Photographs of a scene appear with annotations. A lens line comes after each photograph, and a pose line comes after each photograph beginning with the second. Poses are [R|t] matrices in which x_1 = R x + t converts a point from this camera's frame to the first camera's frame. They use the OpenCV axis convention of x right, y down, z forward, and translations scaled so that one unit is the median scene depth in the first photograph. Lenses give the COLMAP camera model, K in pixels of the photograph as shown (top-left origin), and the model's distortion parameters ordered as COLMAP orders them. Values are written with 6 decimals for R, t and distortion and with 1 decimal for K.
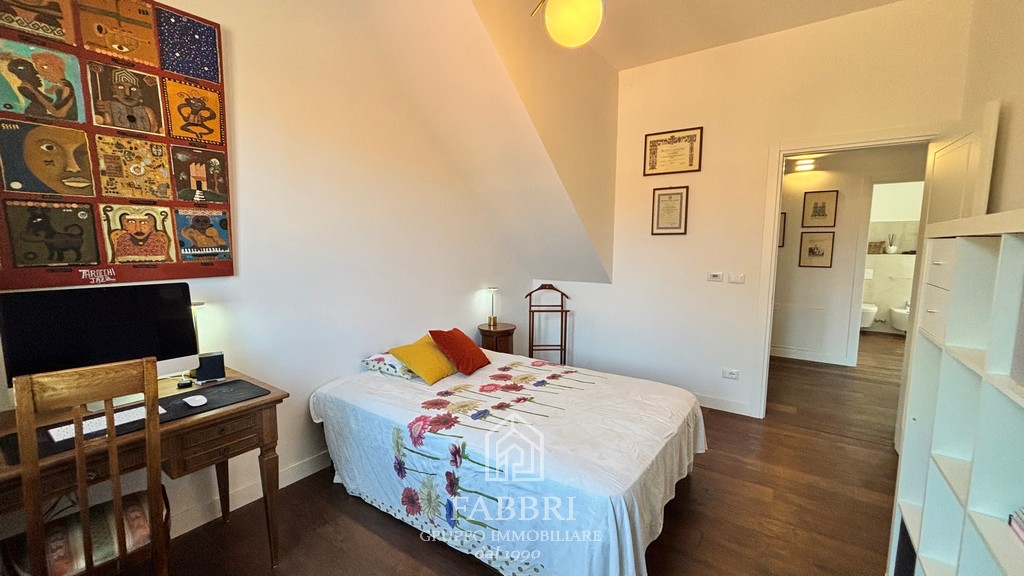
lens RADIAL K [[408.1, 0, 512.0], [0, 408.1, 288.0], [0, 0, 1]] dist [0.000884, -0.000115]
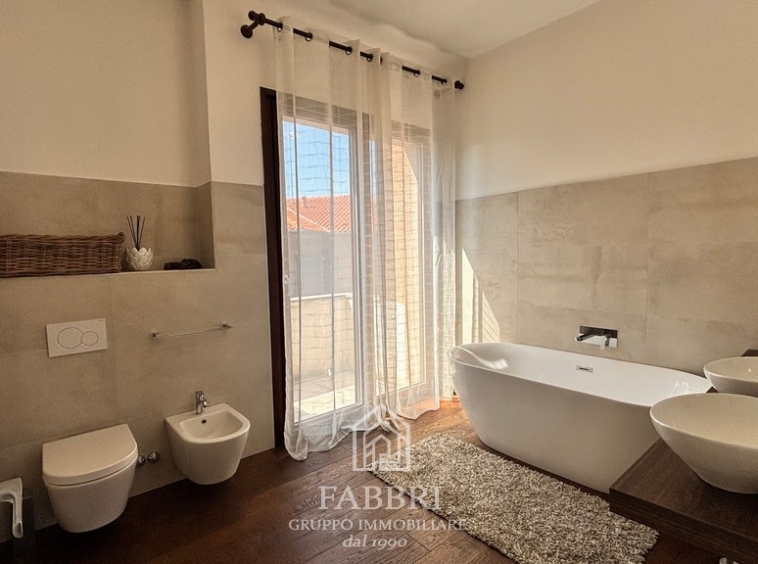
lens RADIAL K [[398.5, 0, 374.5], [0, 398.5, 282.2], [0, 0, 1]] dist [0.013585, -0.000116]
pose [[0.233427, -0.087067, 0.968469, 0.630730], [0.123703, 0.990550, 0.059236, -0.068256], [-0.964474, 0.105976, 0.241991, 0.715884]]
